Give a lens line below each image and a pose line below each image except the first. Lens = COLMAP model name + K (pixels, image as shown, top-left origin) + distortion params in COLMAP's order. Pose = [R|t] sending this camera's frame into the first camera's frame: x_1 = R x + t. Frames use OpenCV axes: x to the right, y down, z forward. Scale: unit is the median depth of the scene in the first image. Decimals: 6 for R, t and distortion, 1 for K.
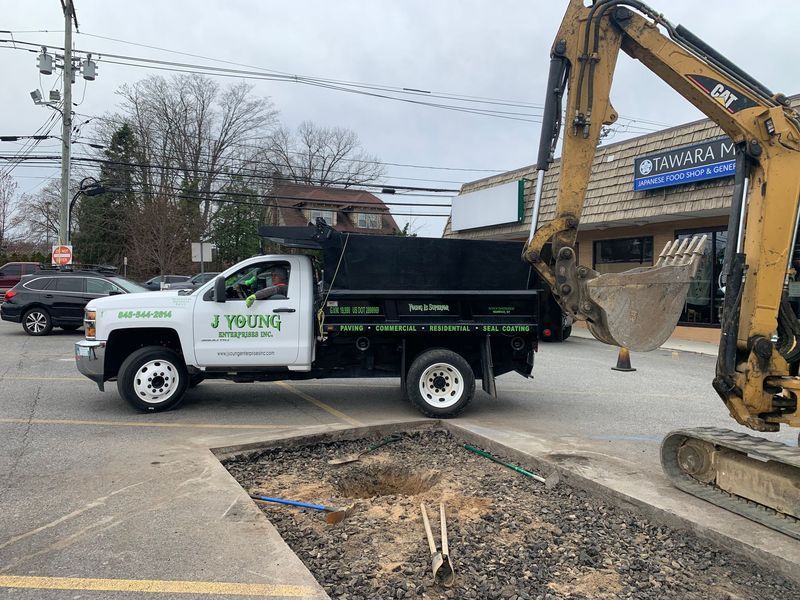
lens RADIAL K [[593.5, 0, 390.6], [0, 593.5, 274.7], [0, 0, 1]] dist [0.026578, -0.004174]
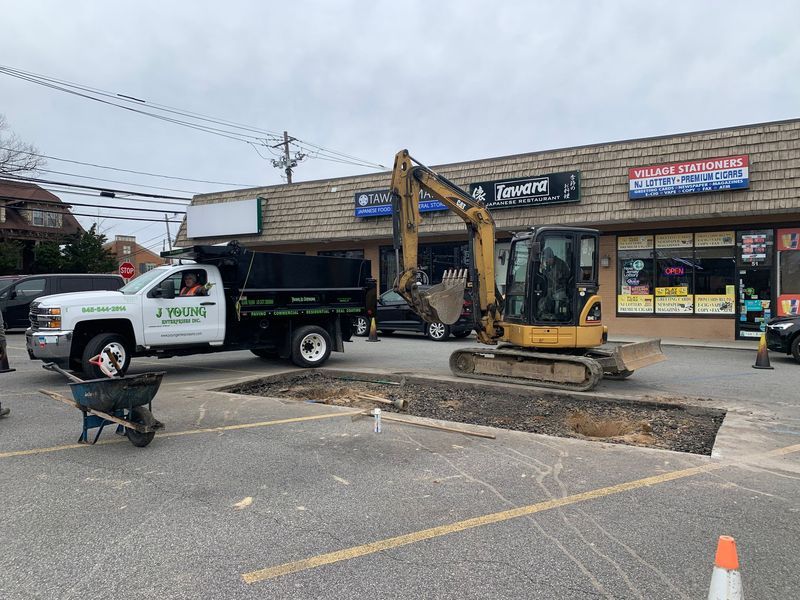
lens RADIAL K [[593.5, 0, 390.6], [0, 593.5, 274.7], [0, 0, 1]] dist [0.026578, -0.004174]
pose [[0.847876, 0.000999, 0.530194, -0.569129], [0.001320, 0.999991, -0.003995, -0.003559], [-0.530193, 0.004087, 0.847867, -0.457745]]
